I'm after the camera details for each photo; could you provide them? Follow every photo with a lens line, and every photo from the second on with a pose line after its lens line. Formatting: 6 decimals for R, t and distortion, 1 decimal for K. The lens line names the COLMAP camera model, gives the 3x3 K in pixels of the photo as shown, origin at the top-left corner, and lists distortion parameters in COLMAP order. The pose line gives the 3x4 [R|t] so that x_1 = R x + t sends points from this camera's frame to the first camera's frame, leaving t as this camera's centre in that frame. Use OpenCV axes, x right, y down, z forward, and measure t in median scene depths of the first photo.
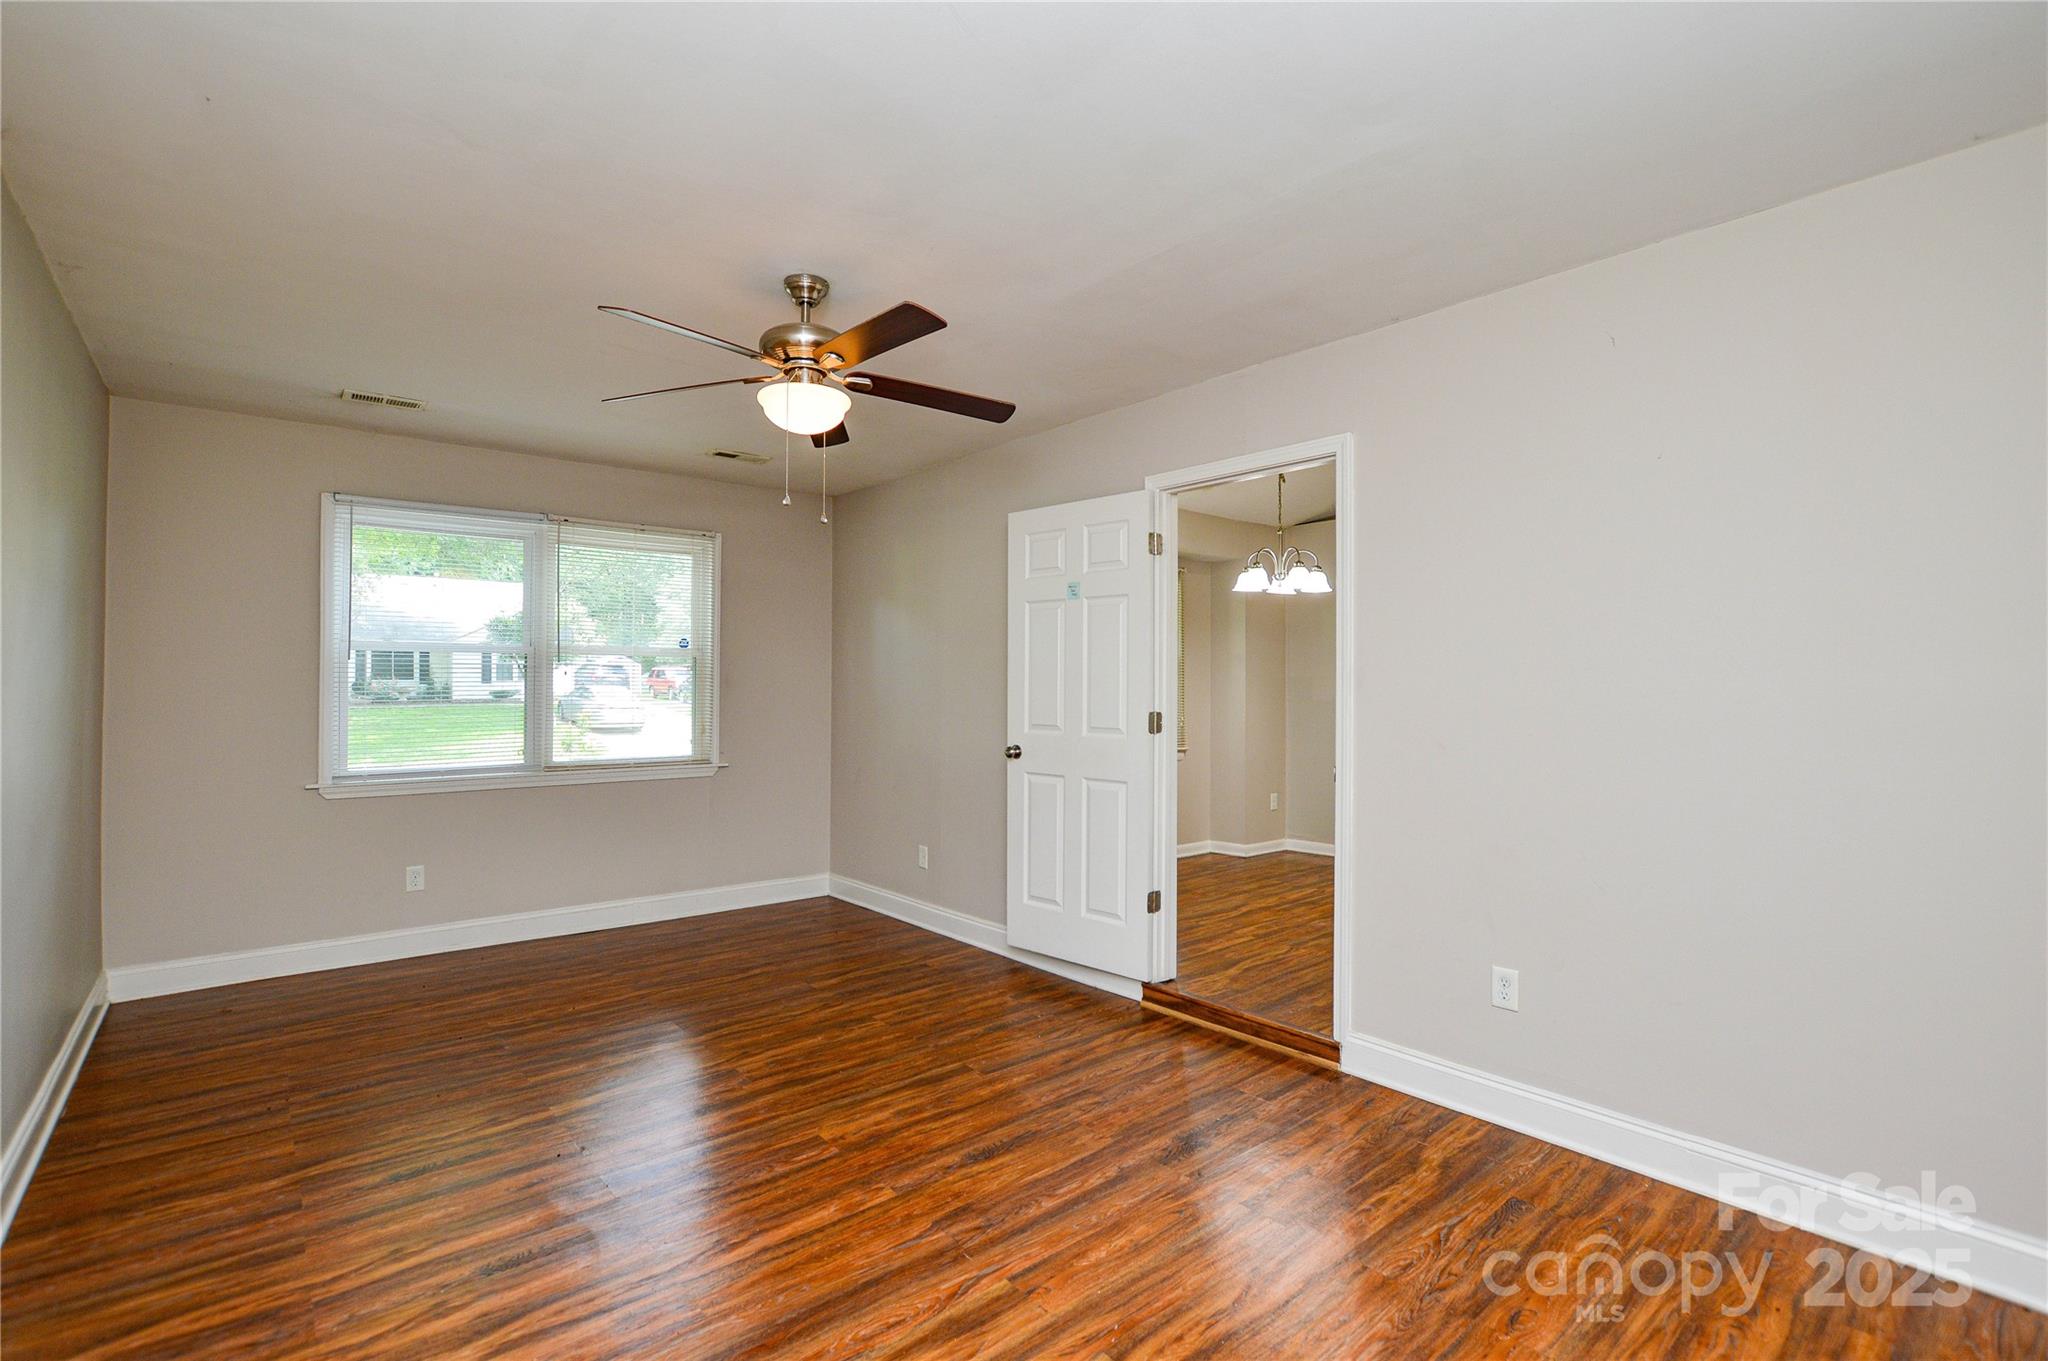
lens RADIAL K [[910.4, 0, 1022.5], [0, 910.4, 679.3], [0, 0, 1]] dist [-0.026137, 0.000071]
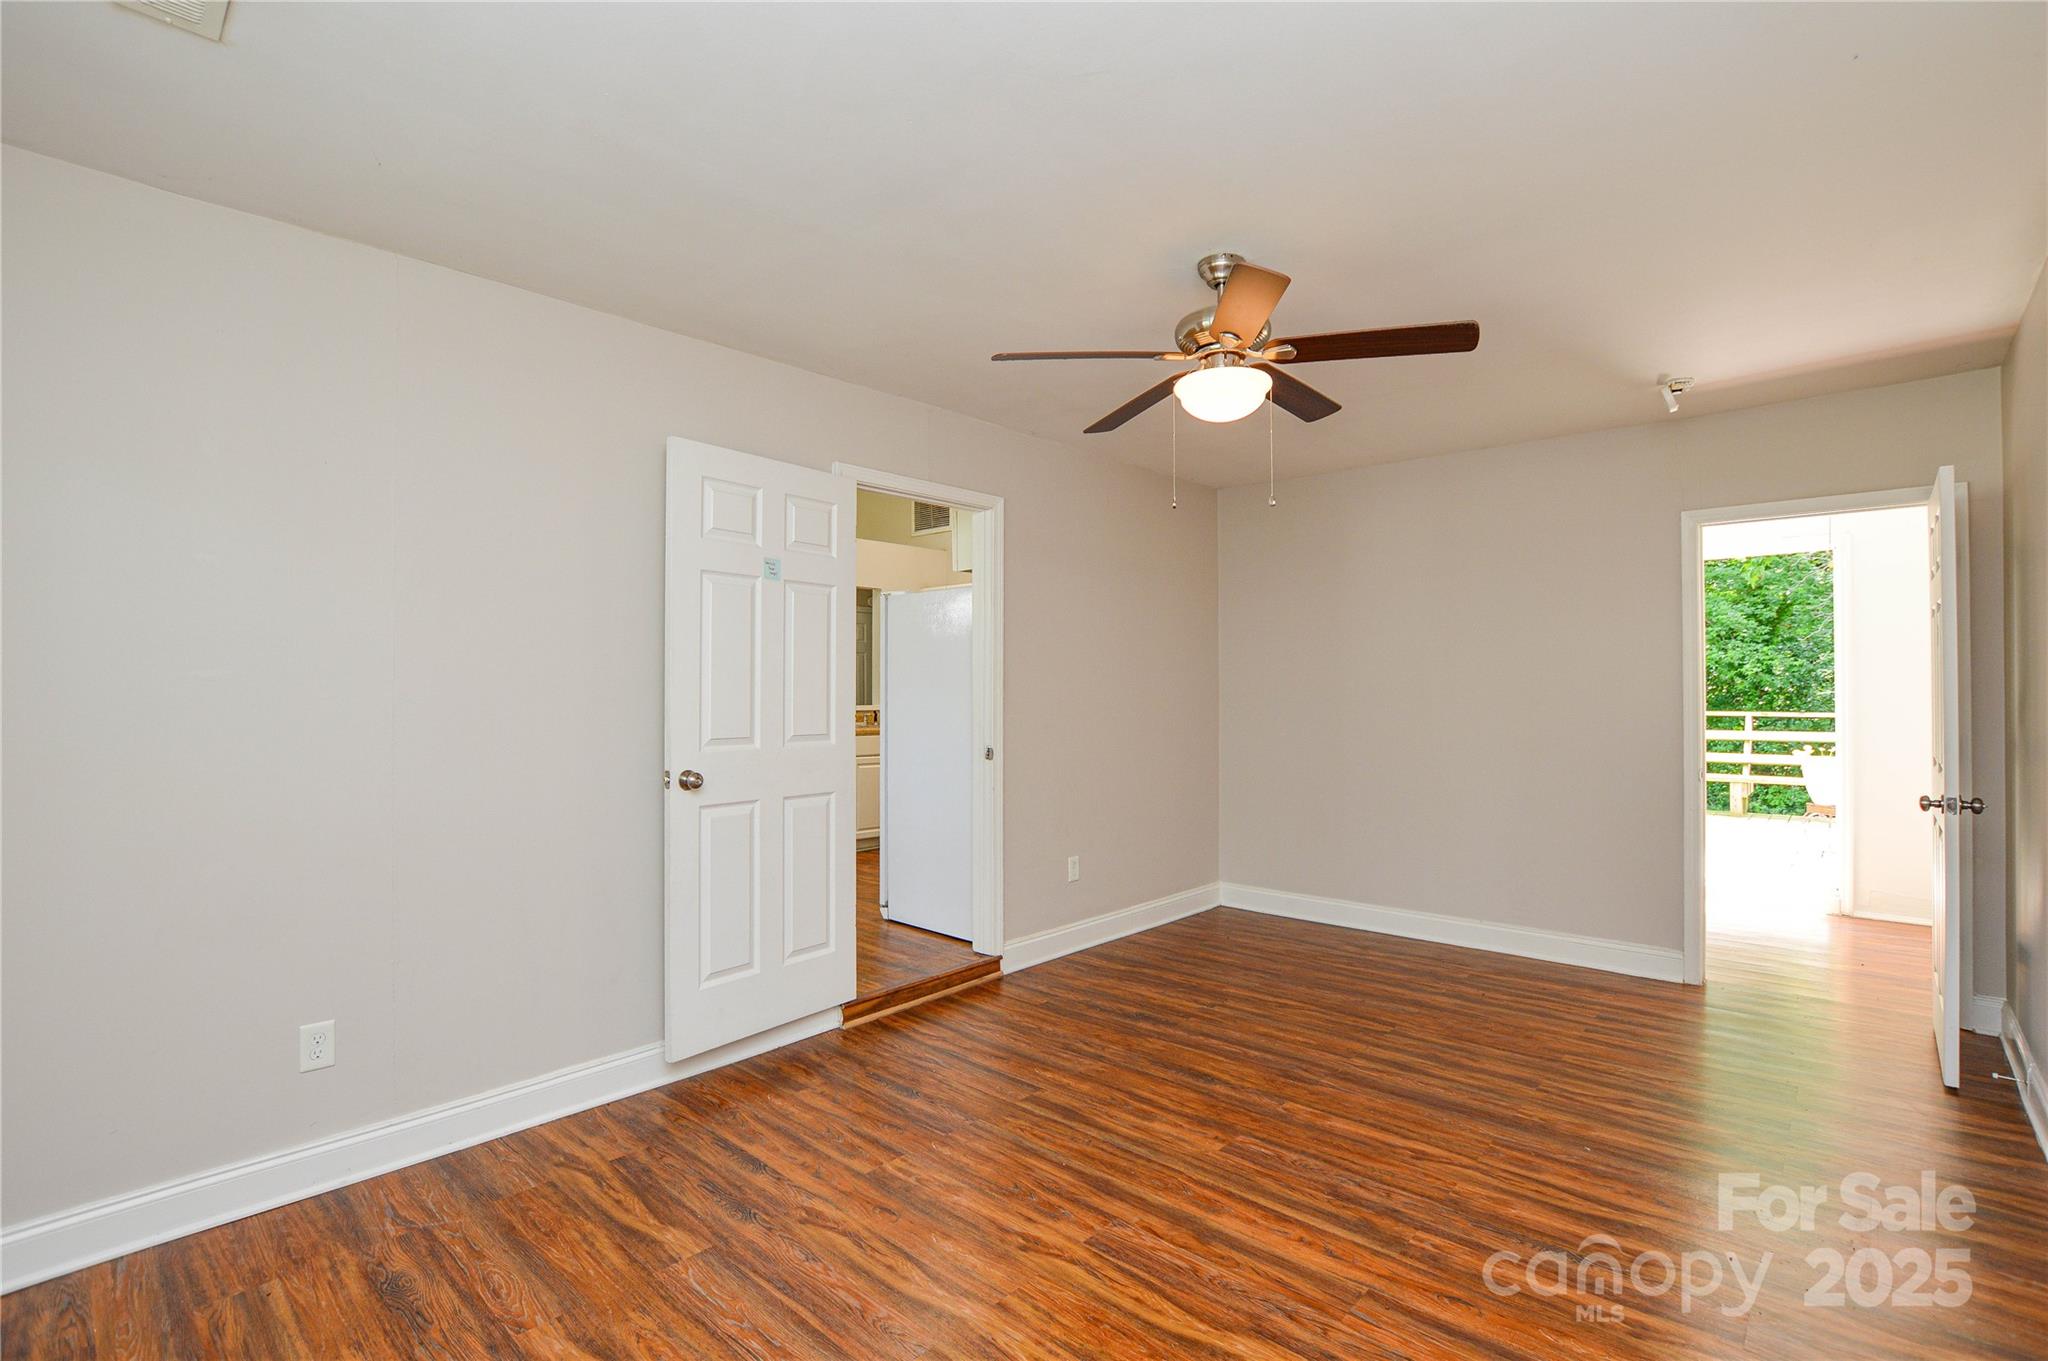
lens RADIAL K [[954.6, 0, 994.2], [0, 954.6, 684.7], [0, 0, 1]] dist [0.000383, 0.000159]
pose [[-0.105523, 0.001523, 0.994416, -0.950833], [-0.010349, 0.999943, -0.002630, 0.006709], [-0.994363, -0.010568, -0.105501, 1.052569]]
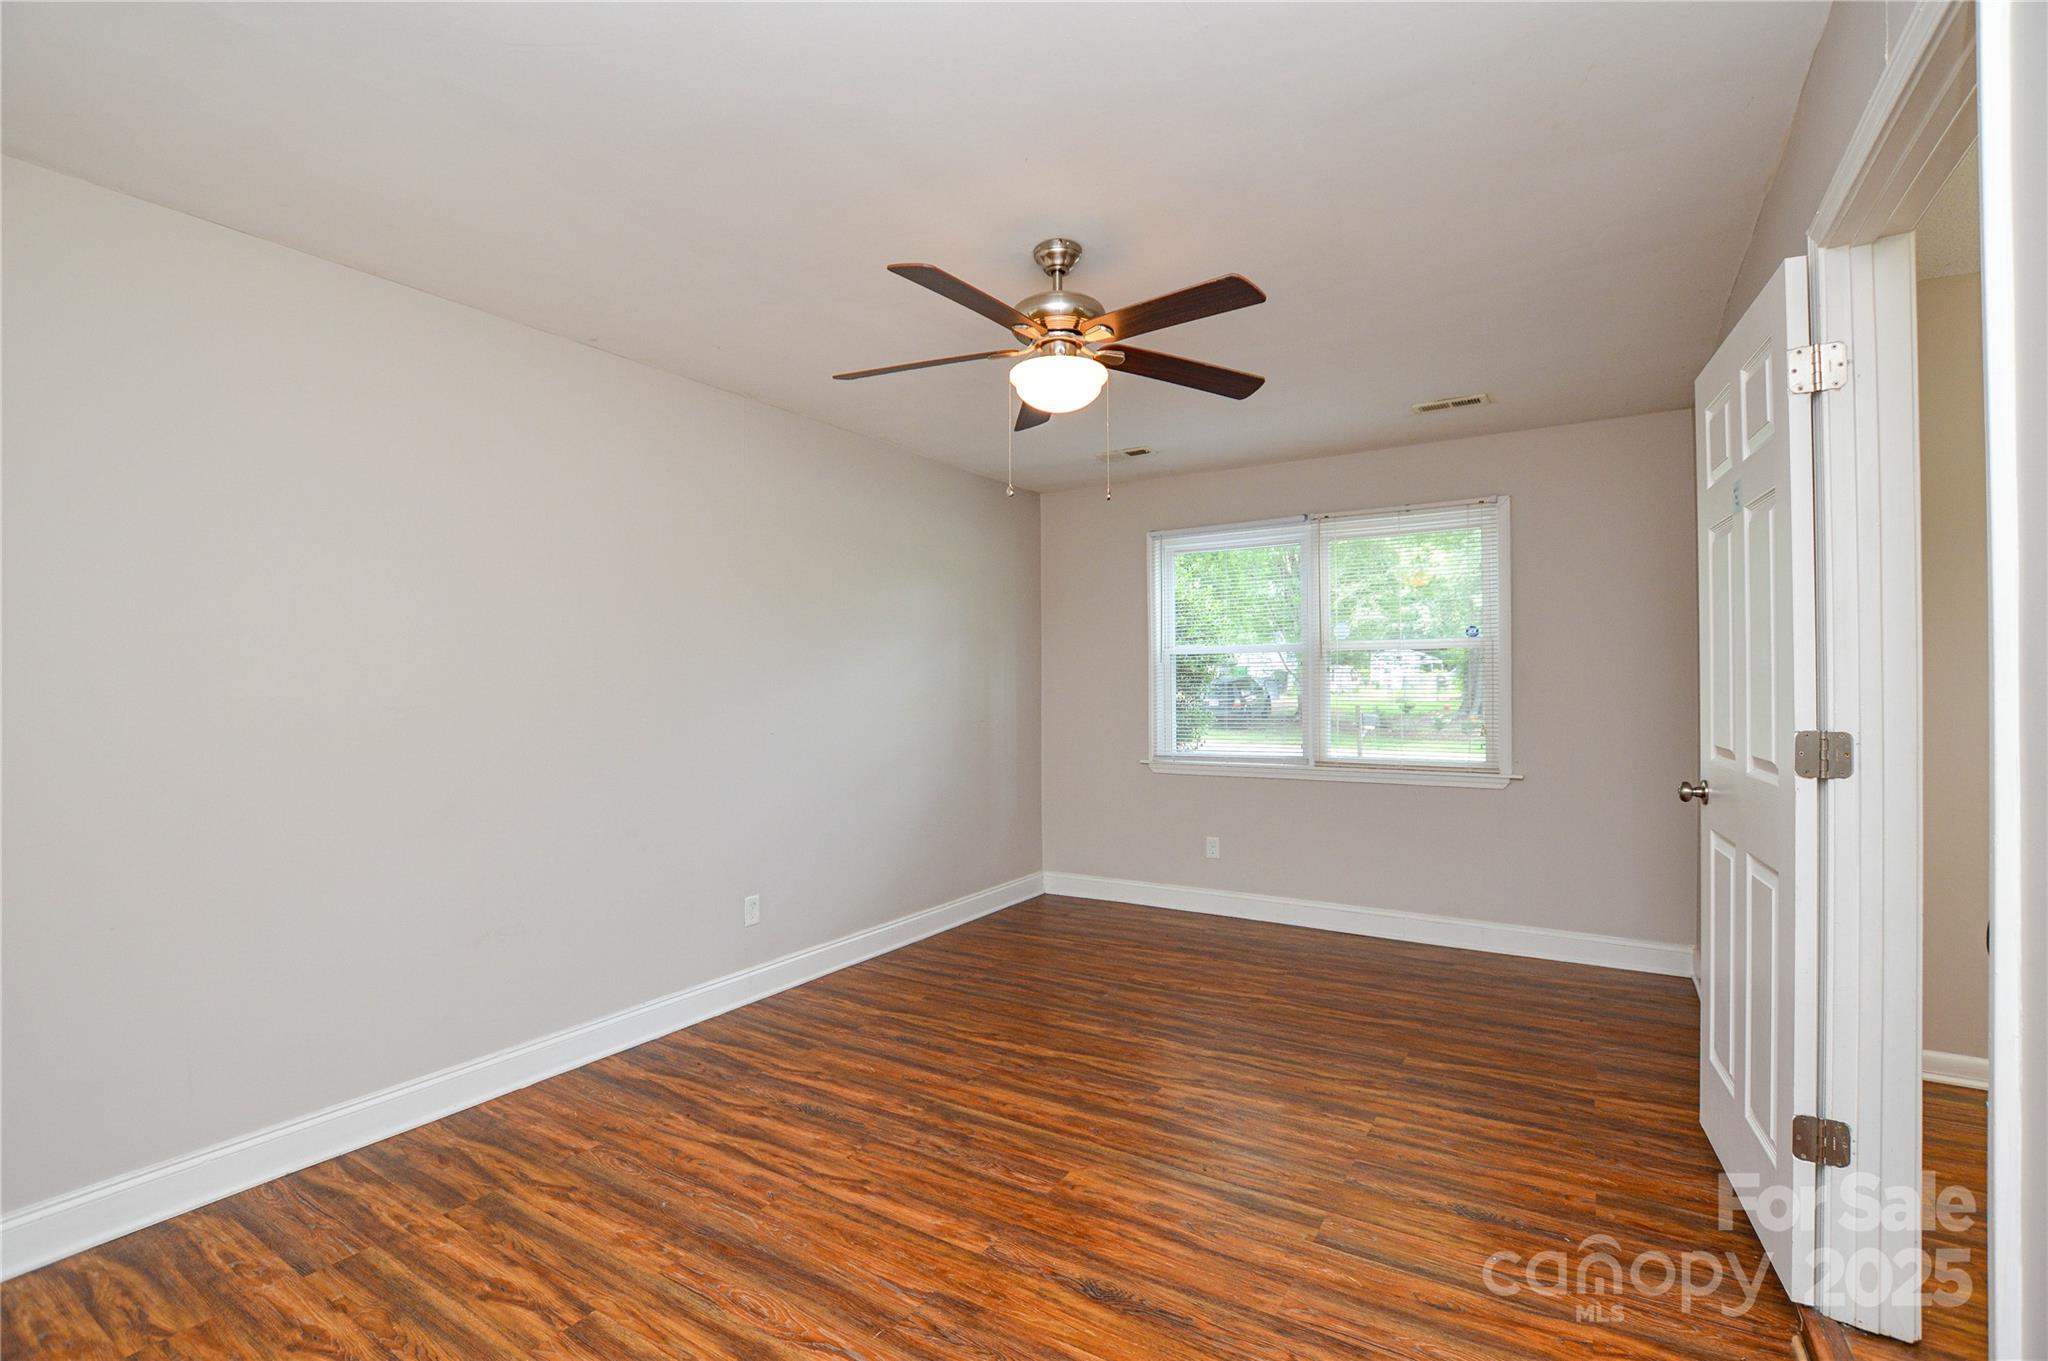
lens RADIAL K [[910.4, 0, 1022.5], [0, 910.4, 679.3], [0, 0, 1]] dist [-0.026137, 0.000071]
pose [[0.309685, -0.010753, -0.950779, 0.492960], [0.015053, 0.999866, -0.006406, 0.008723], [0.950720, -0.012328, 0.309805, 0.526746]]
